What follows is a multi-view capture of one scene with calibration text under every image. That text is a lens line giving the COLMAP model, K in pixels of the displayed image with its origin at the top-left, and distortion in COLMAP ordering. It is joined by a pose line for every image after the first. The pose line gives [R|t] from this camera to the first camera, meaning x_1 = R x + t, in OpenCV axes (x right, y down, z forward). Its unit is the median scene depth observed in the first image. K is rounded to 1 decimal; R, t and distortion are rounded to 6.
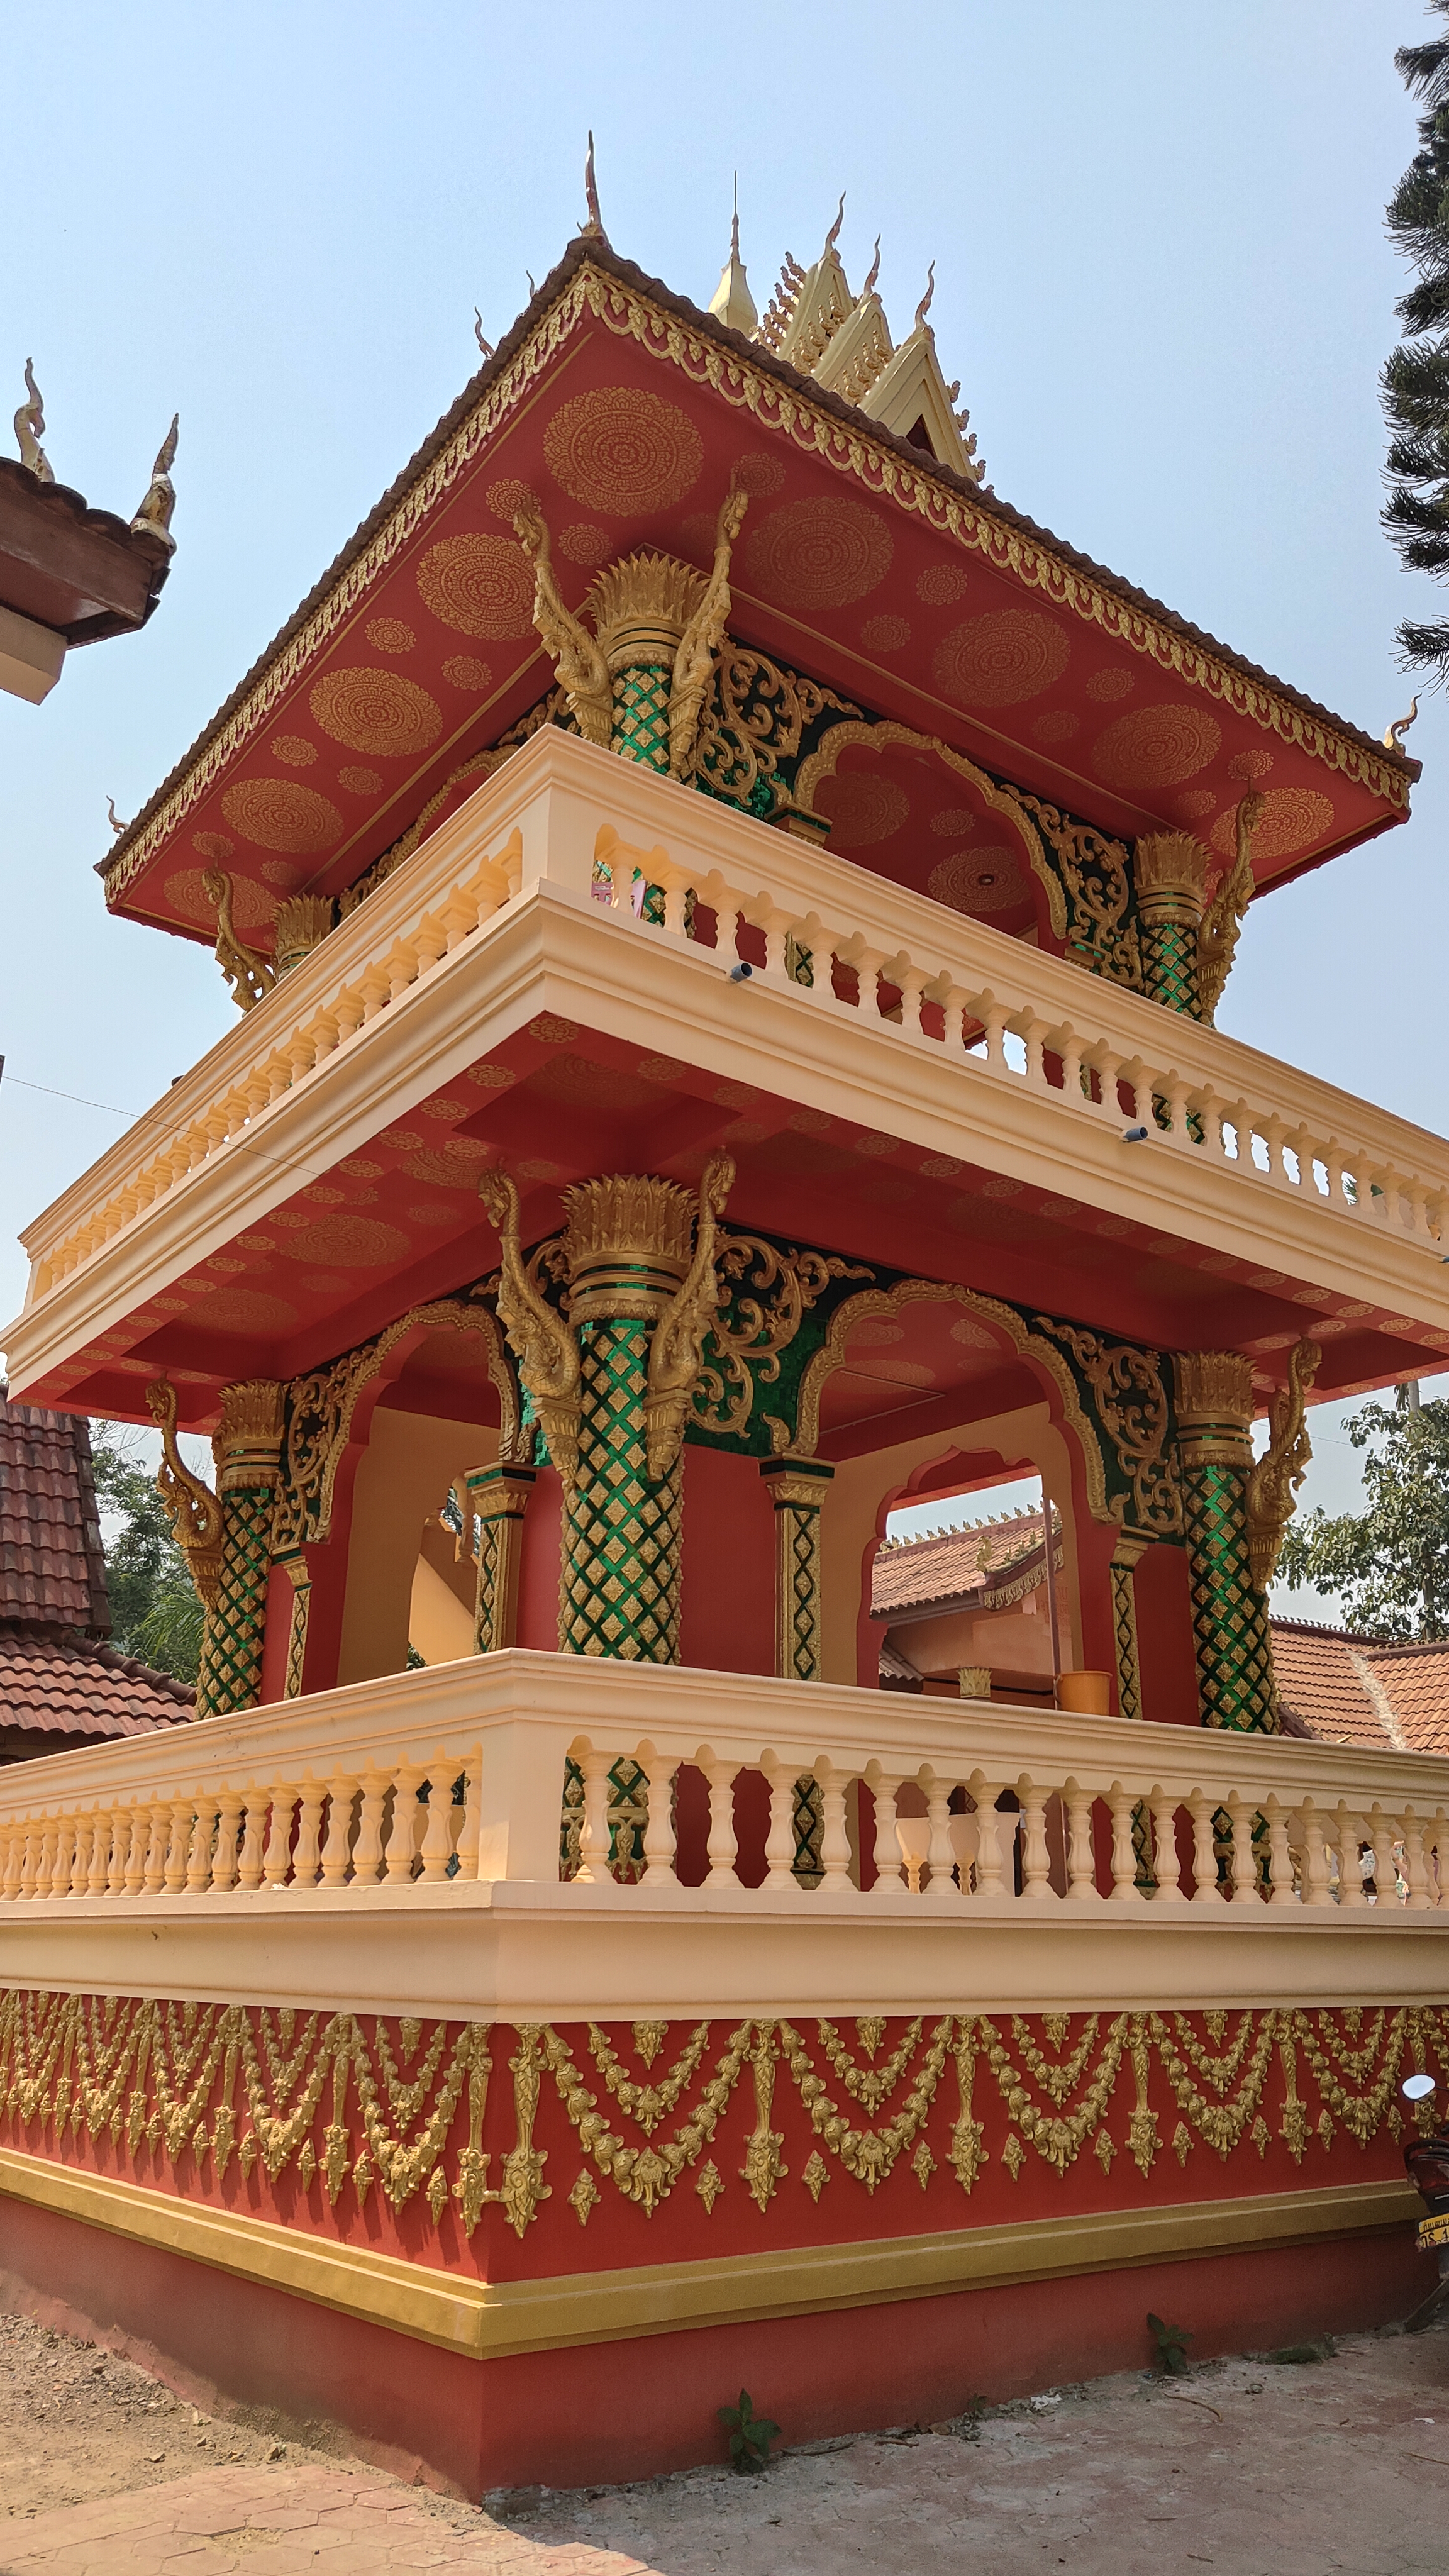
lens RADIAL K [[1798.8, 0, 726.5], [0, 1798.8, 1277.0], [0, 0, 1]] dist [0.003439, -0.000836]
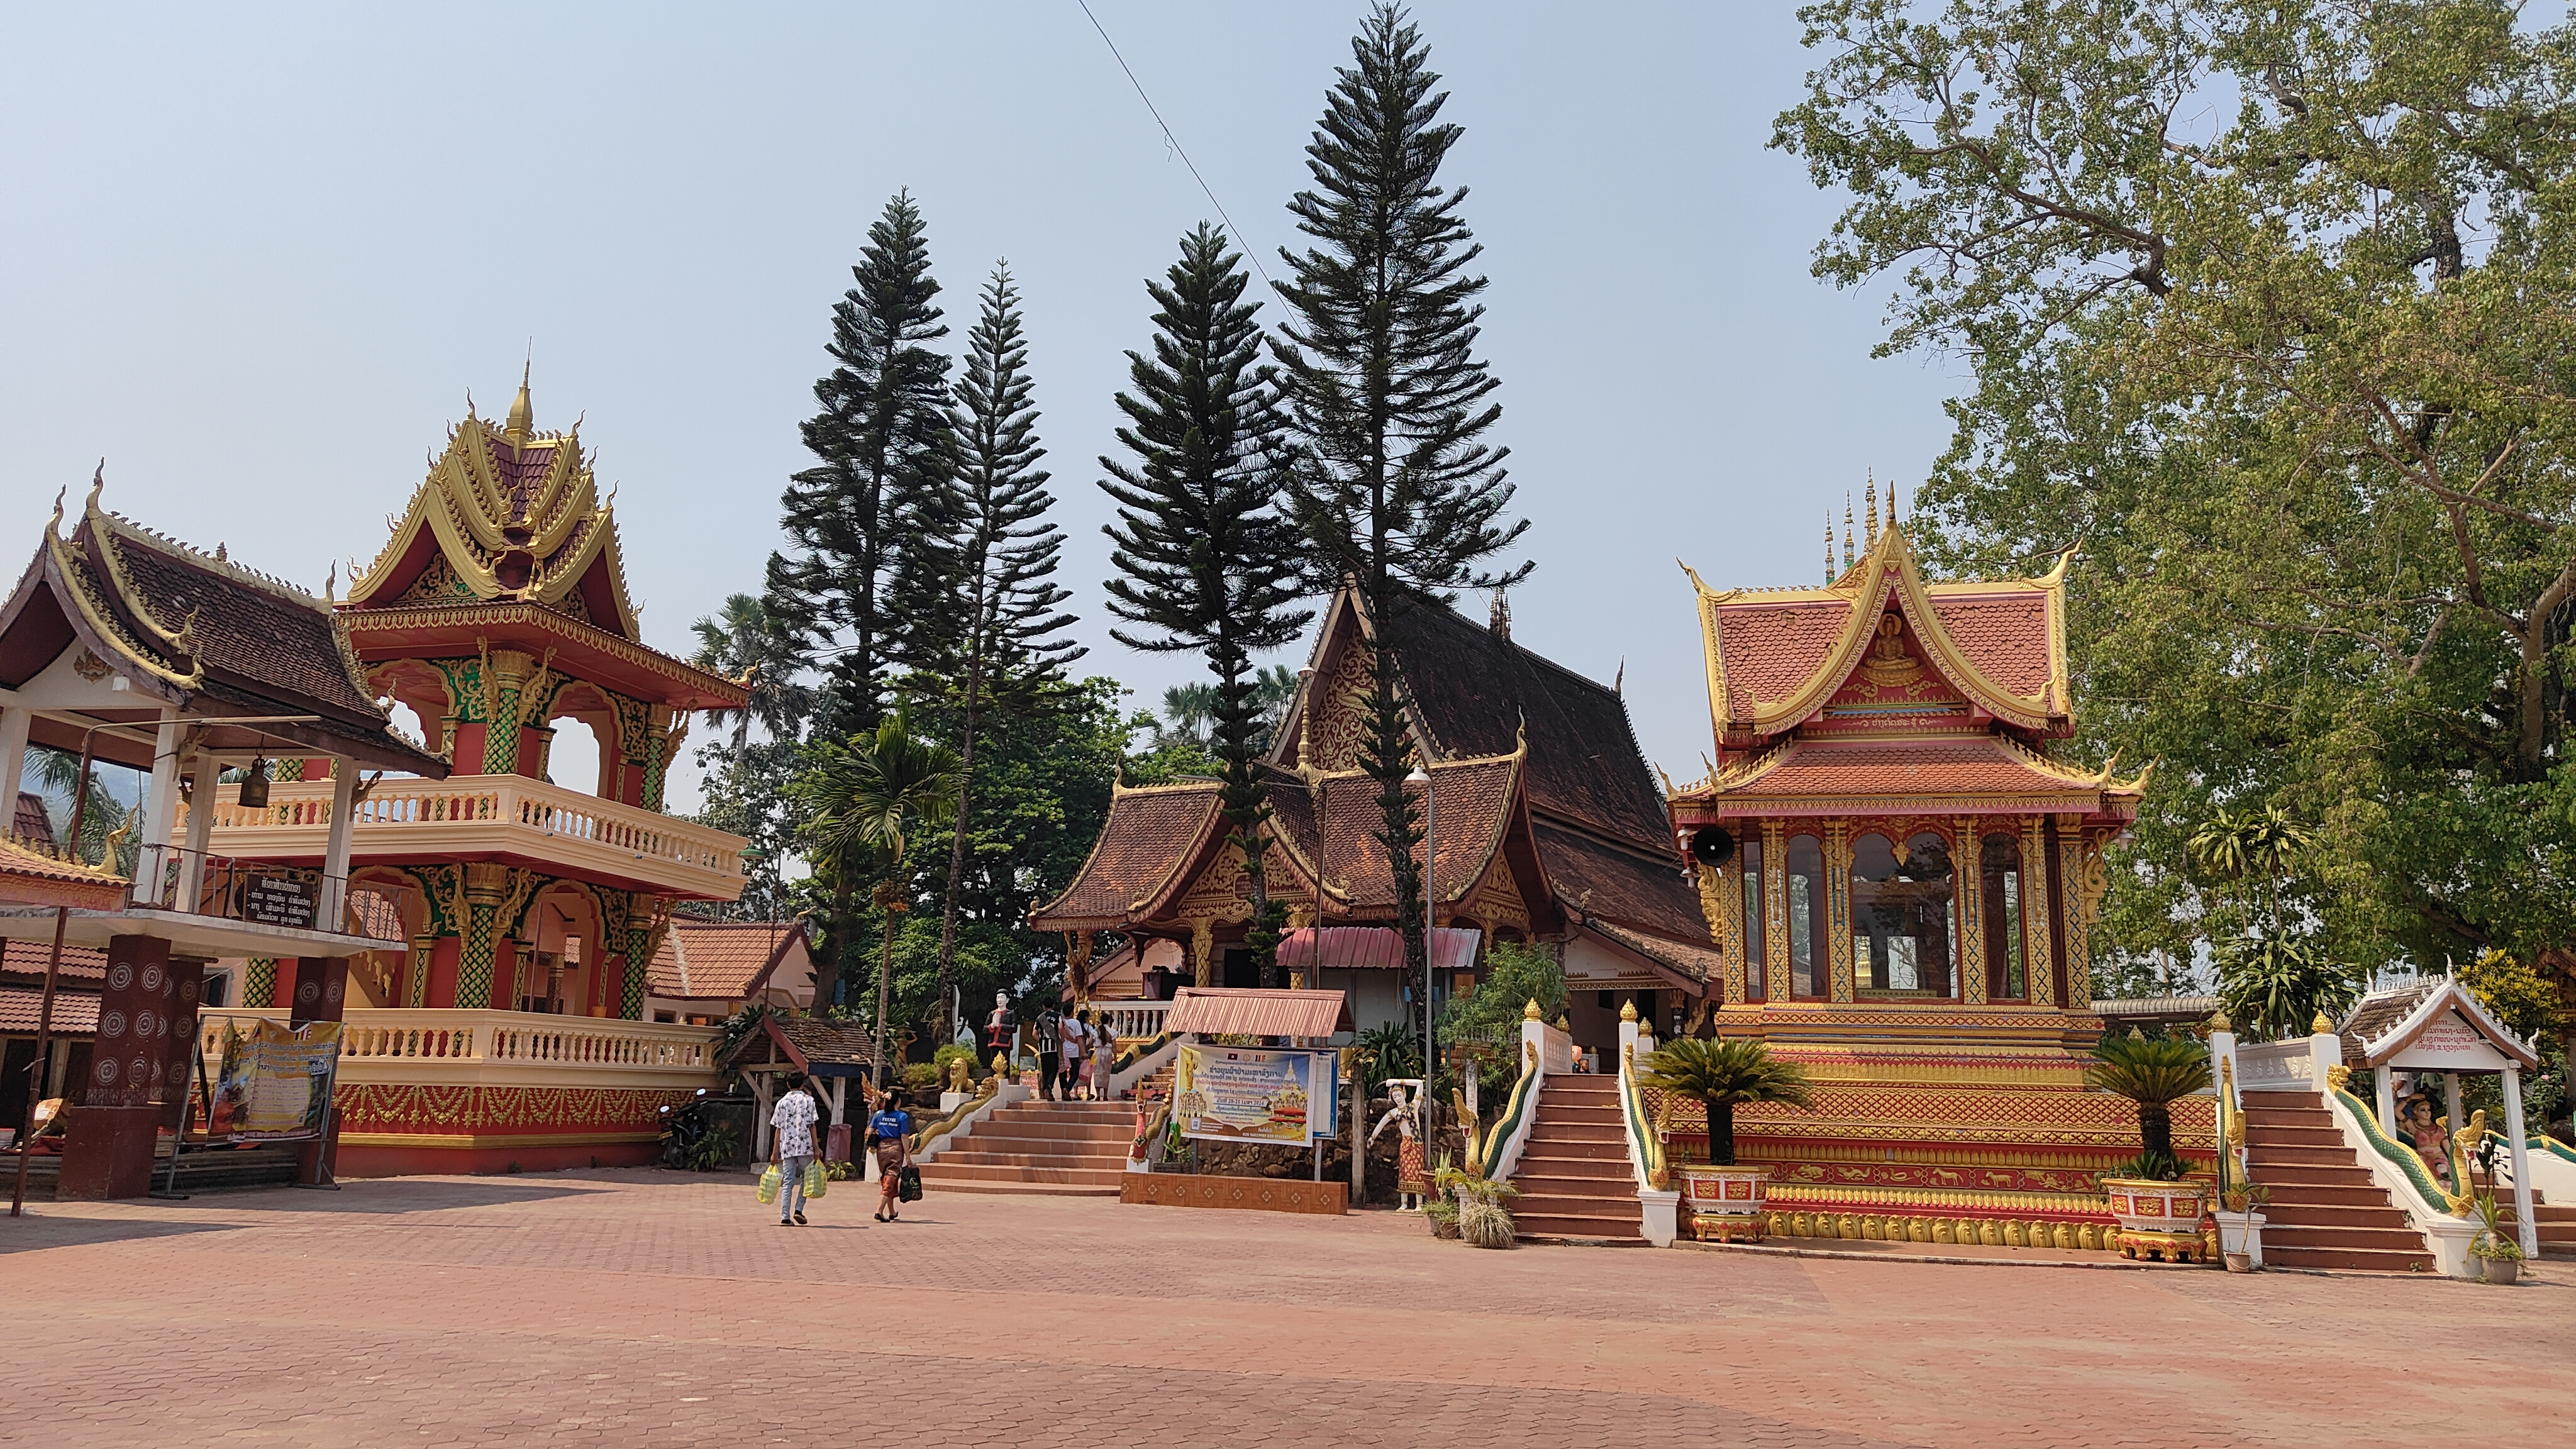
lens RADIAL K [[1798.8, 0, 1299.3], [0, 1798.8, 724.2], [0, 0, 1]] dist [0.003439, -0.000836]
pose [[0.781941, 0.133202, 0.608955, -0.908639], [-0.228237, 0.970243, 0.080843, -0.876267], [-0.580066, -0.202201, 0.789074, -2.396291]]
